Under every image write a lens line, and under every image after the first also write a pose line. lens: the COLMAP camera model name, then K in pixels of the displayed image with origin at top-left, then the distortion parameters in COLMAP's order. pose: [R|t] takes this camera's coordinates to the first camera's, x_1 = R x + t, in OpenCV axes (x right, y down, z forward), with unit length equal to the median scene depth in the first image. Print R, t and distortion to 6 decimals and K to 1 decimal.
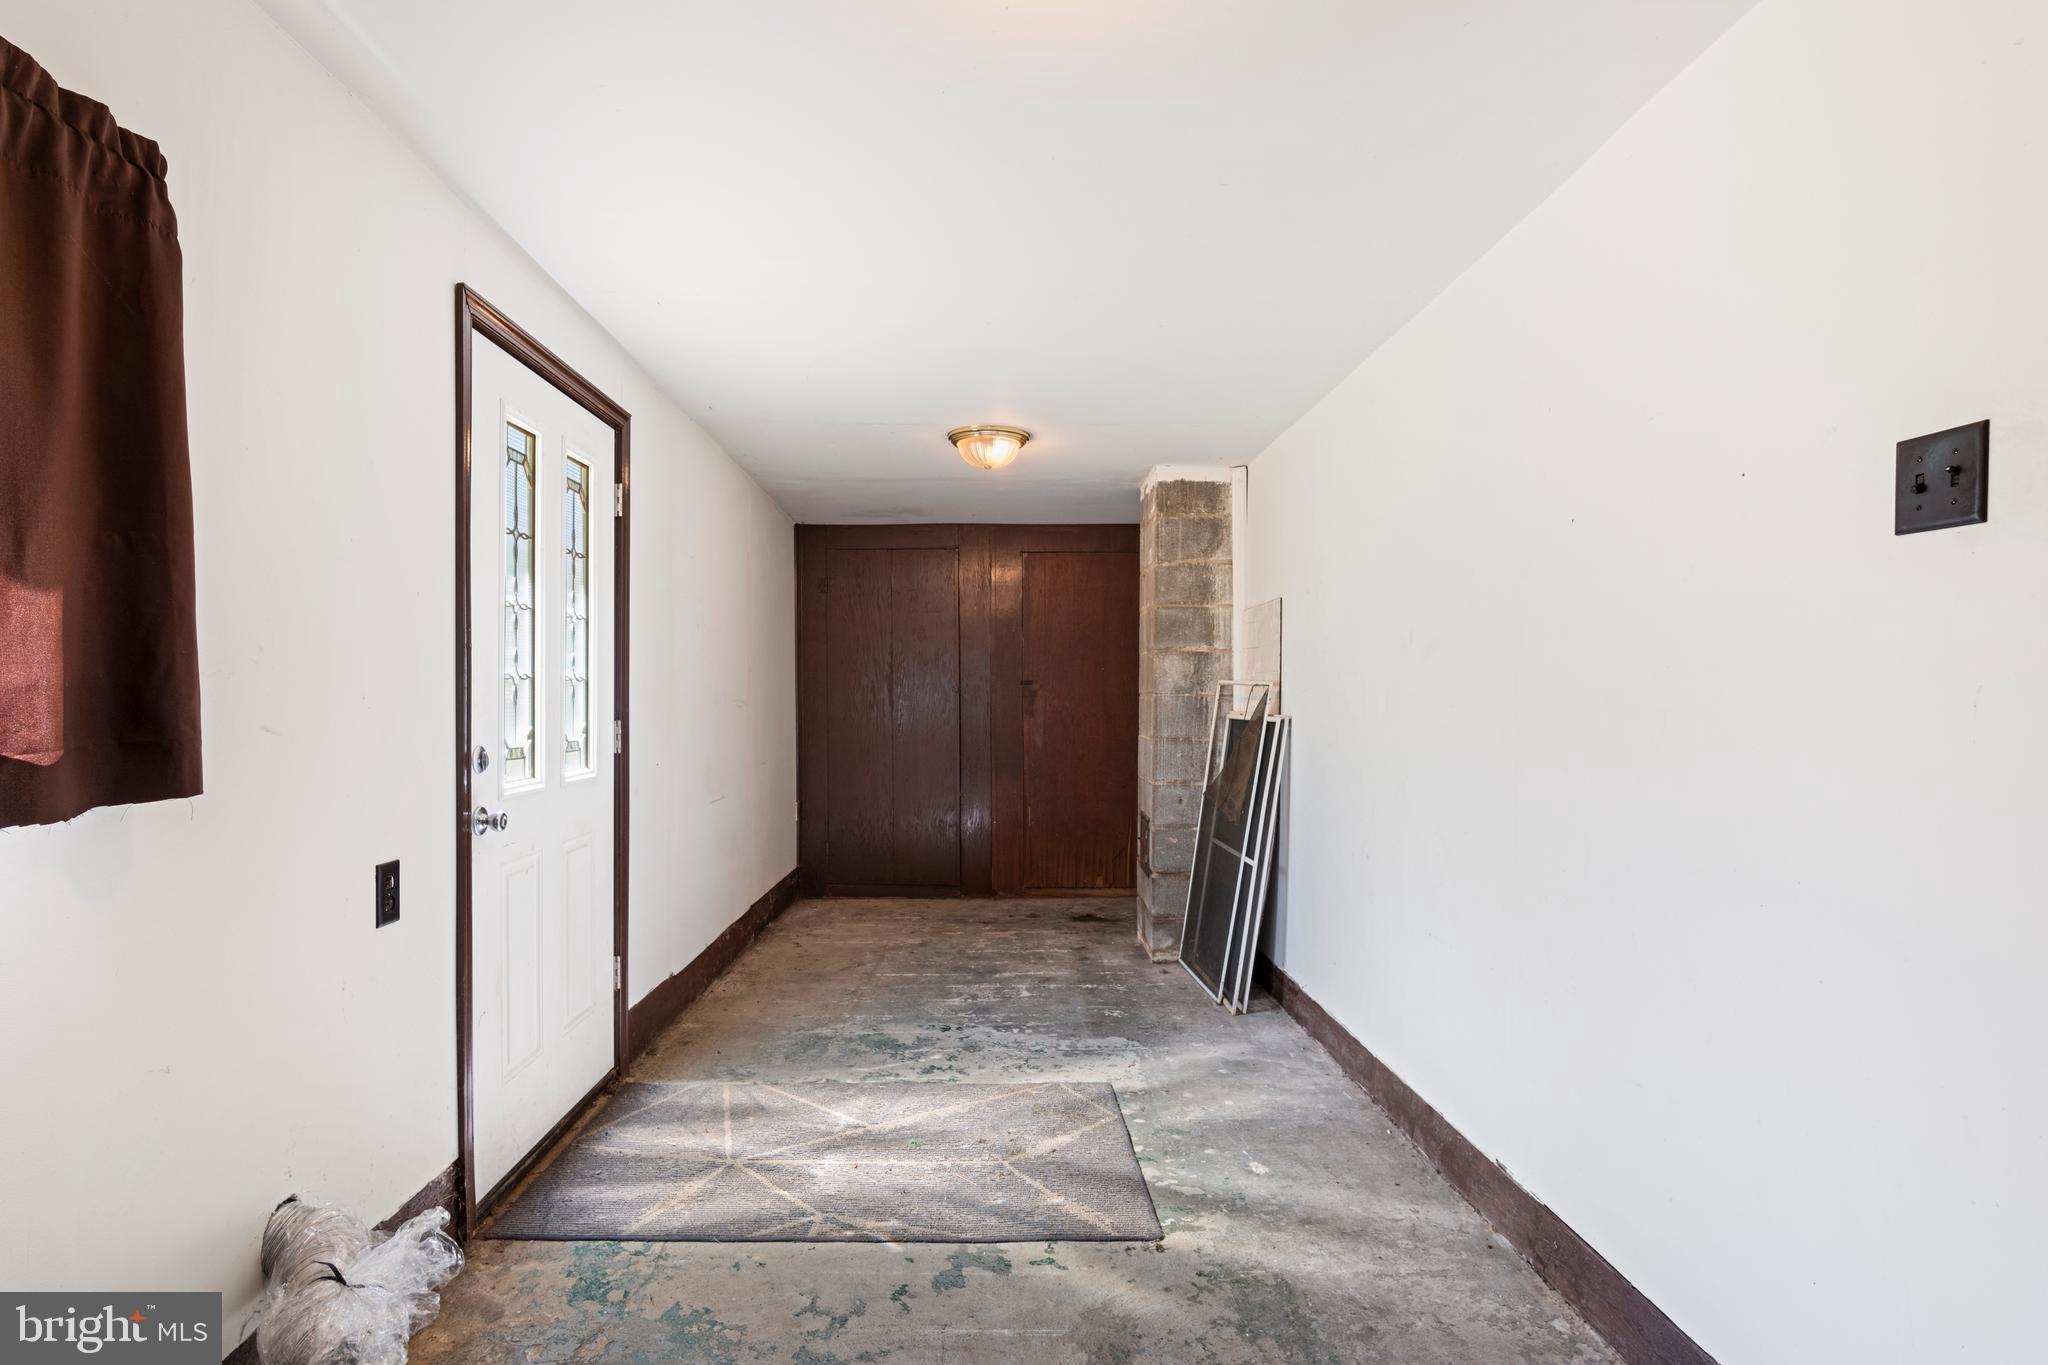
lens RADIAL K [[949.5, 0, 1017.4], [0, 949.5, 715.4], [0, 0, 1]] dist [-0.000495, -0.000238]
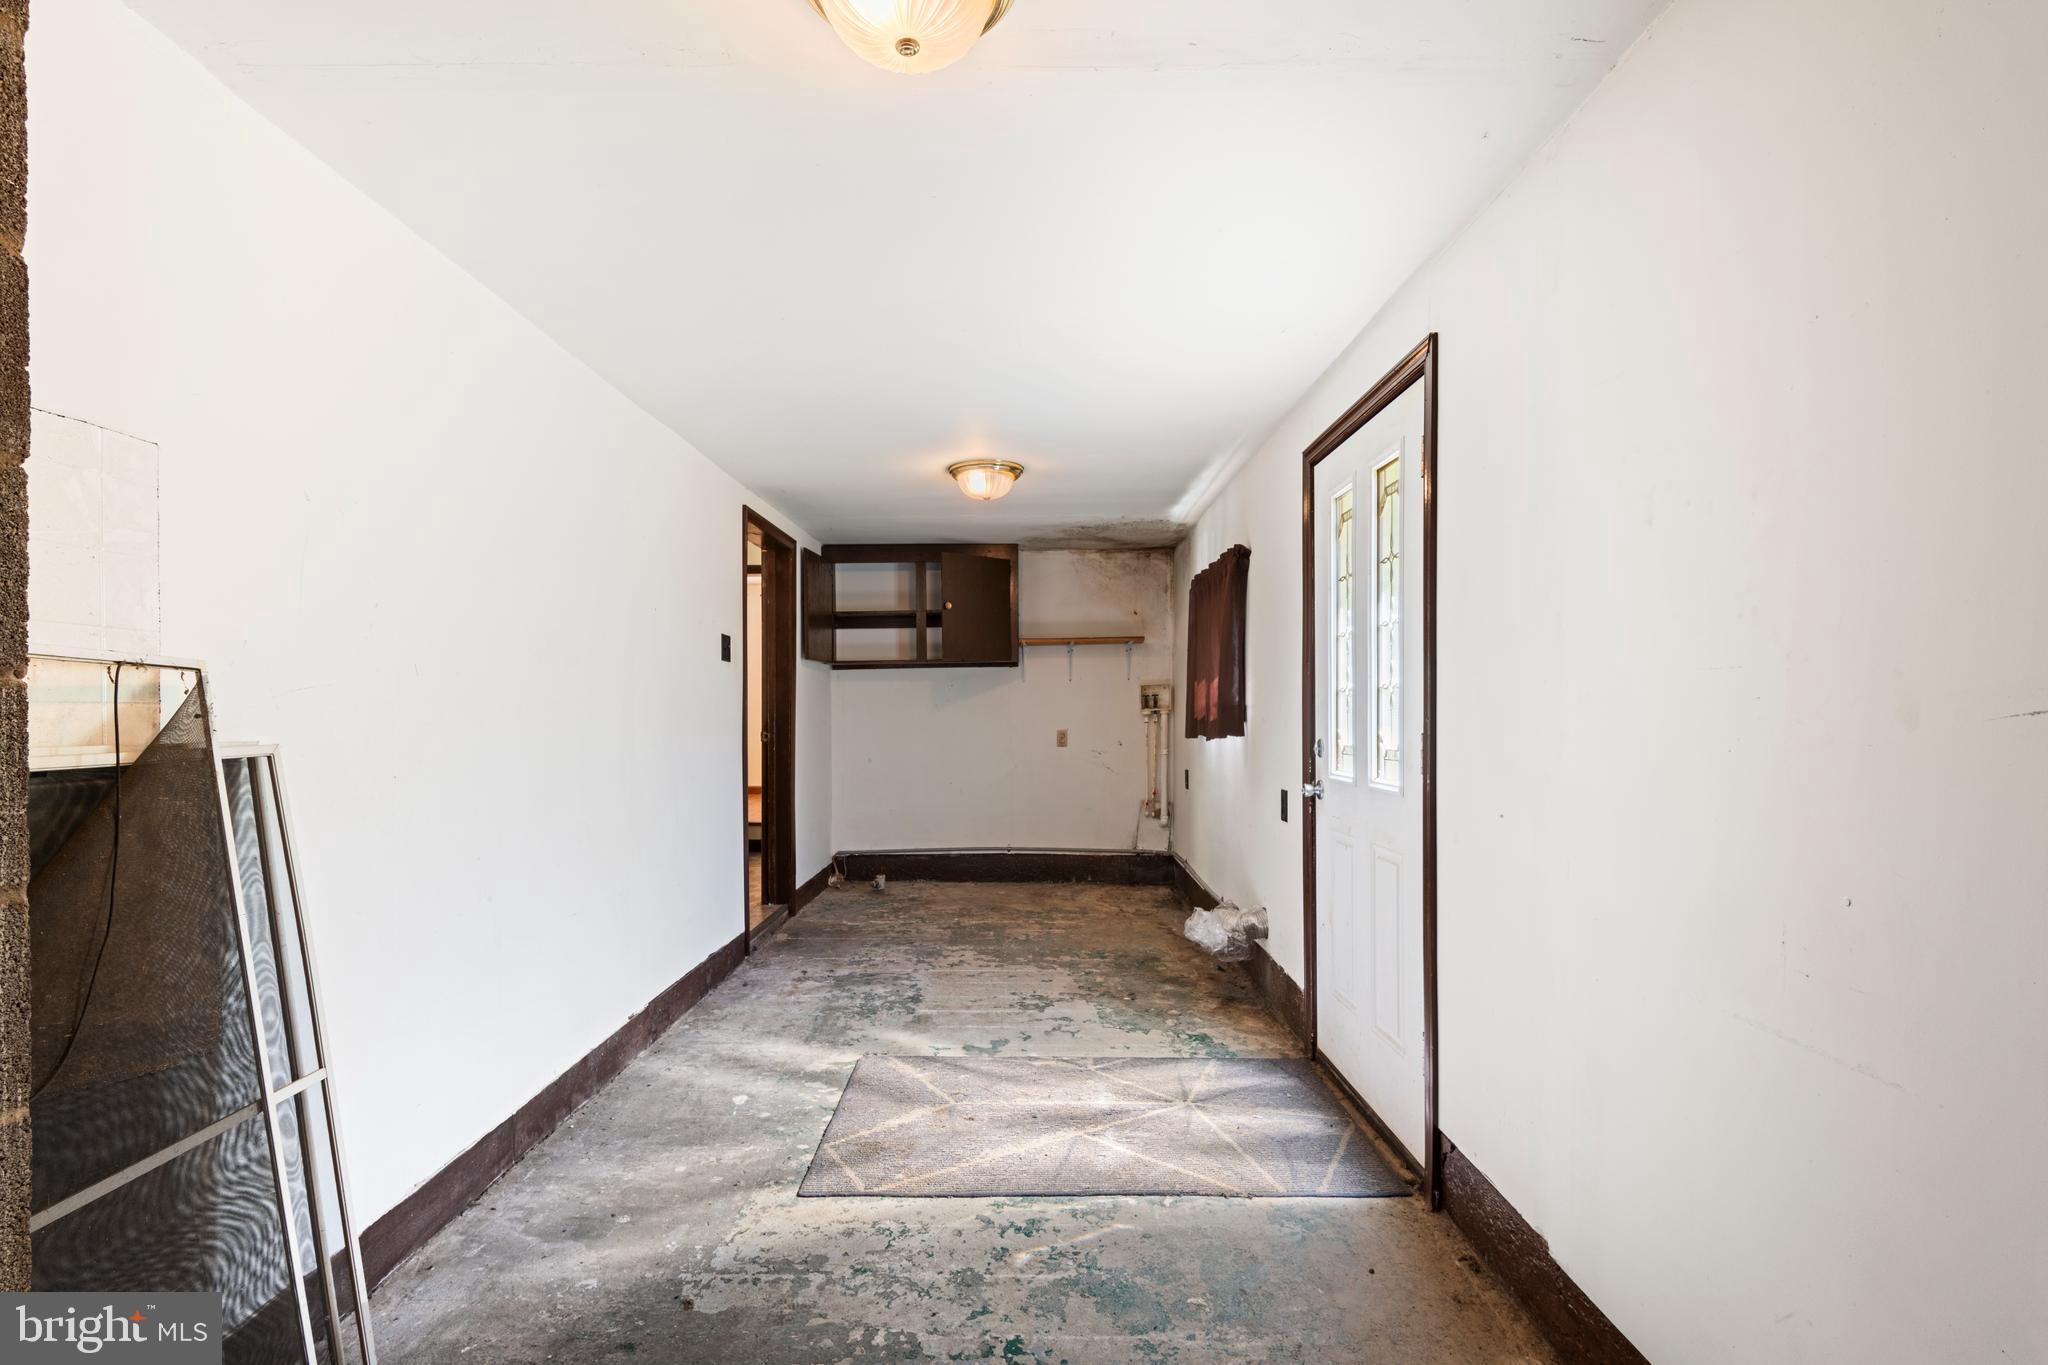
lens RADIAL K [[949.5, 0, 1017.4], [0, 949.5, 715.4], [0, 0, 1]] dist [-0.000495, -0.000238]
pose [[-0.999023, -0.005699, 0.043832, -0.129134], [-0.004587, 0.999666, 0.025447, -0.031256], [-0.043962, 0.025221, -0.998715, 1.979446]]
